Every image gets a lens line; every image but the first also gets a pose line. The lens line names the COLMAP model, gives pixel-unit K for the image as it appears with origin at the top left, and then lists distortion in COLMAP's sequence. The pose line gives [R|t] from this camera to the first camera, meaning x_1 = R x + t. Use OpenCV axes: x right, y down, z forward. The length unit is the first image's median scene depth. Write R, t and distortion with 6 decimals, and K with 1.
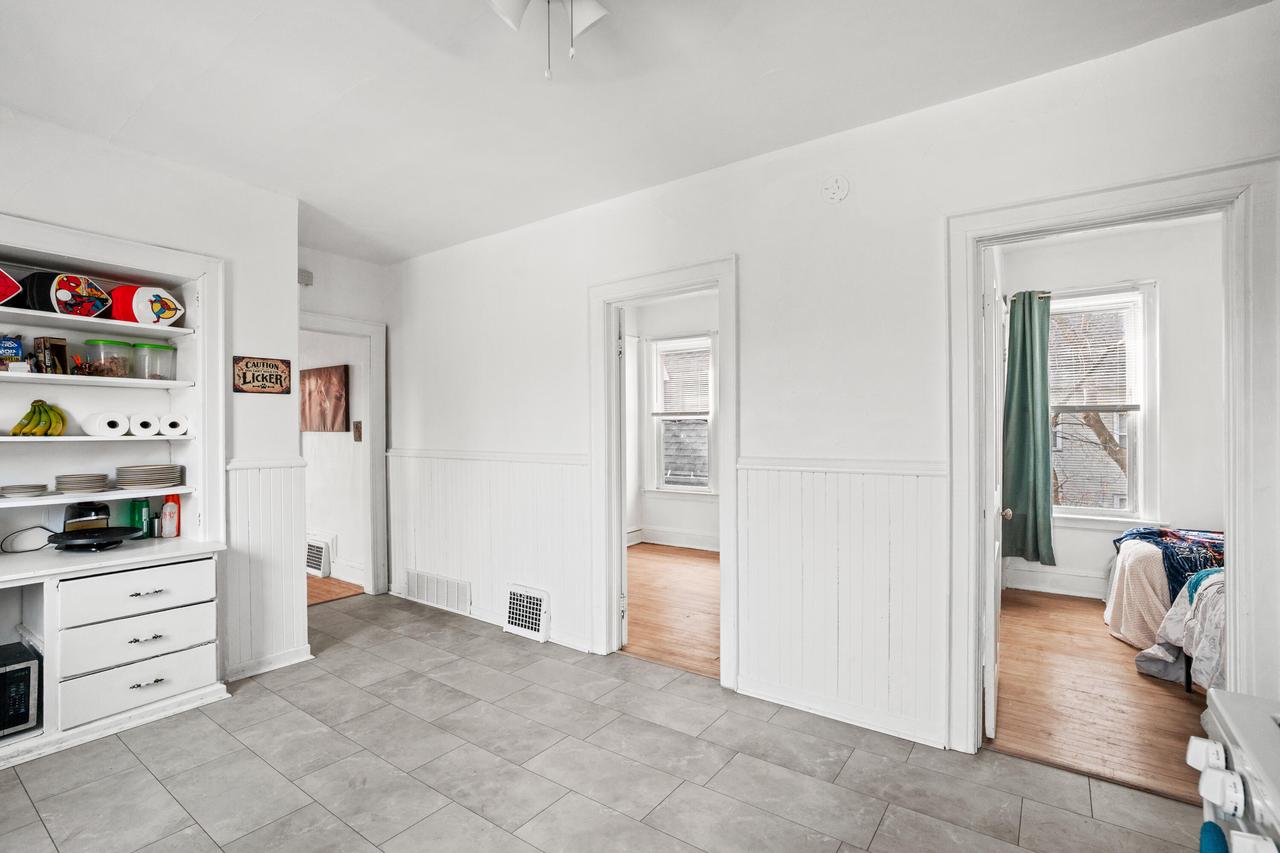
lens RADIAL K [[589.0, 0, 643.2], [0, 589.0, 420.7], [0, 0, 1]] dist [-0.049487, 0.025613]
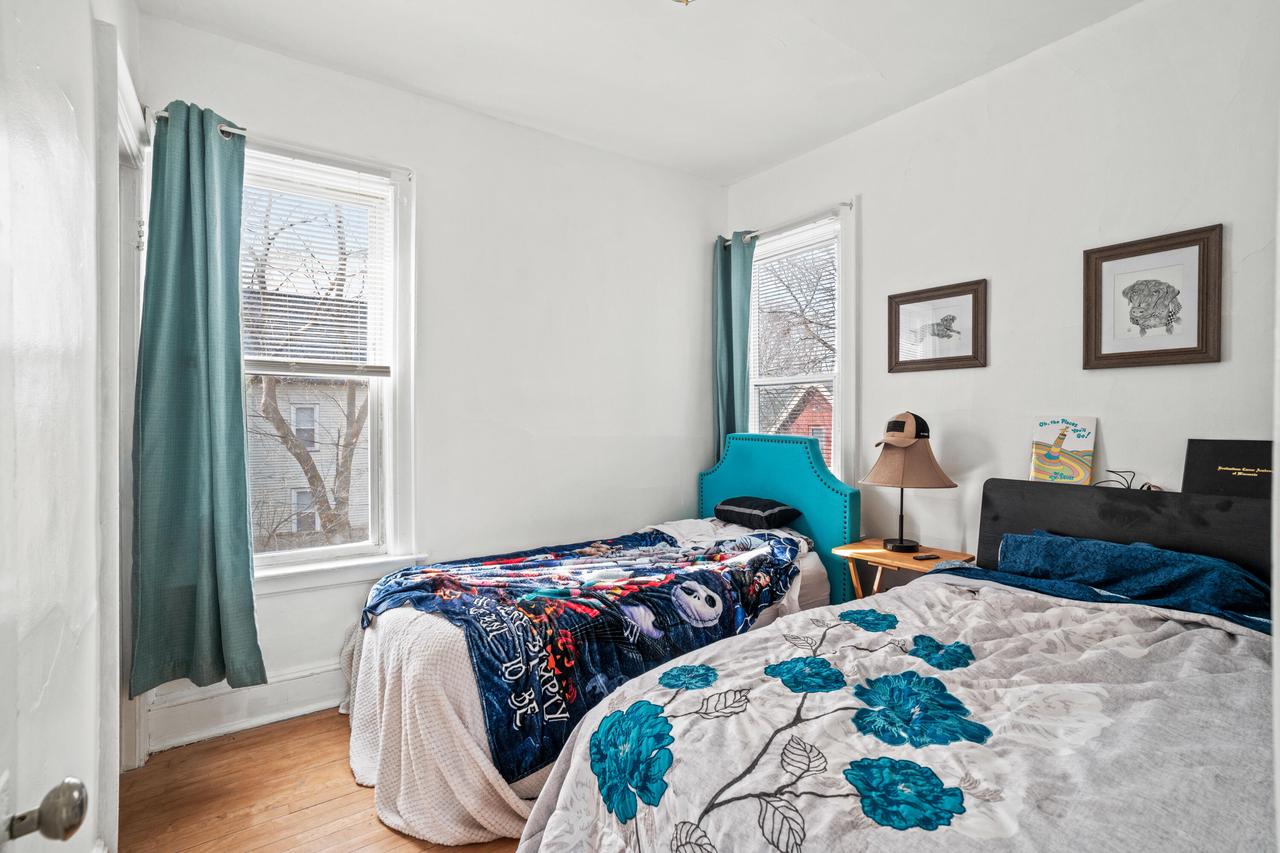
lens RADIAL K [[589.0, 0, 643.2], [0, 589.0, 420.7], [0, 0, 1]] dist [-0.049487, 0.025613]
pose [[0.324369, -0.007406, 0.945902, 0.243166], [-0.002302, 0.999960, 0.008619, 0.014942], [-0.945928, -0.004973, 0.324339, 0.361938]]
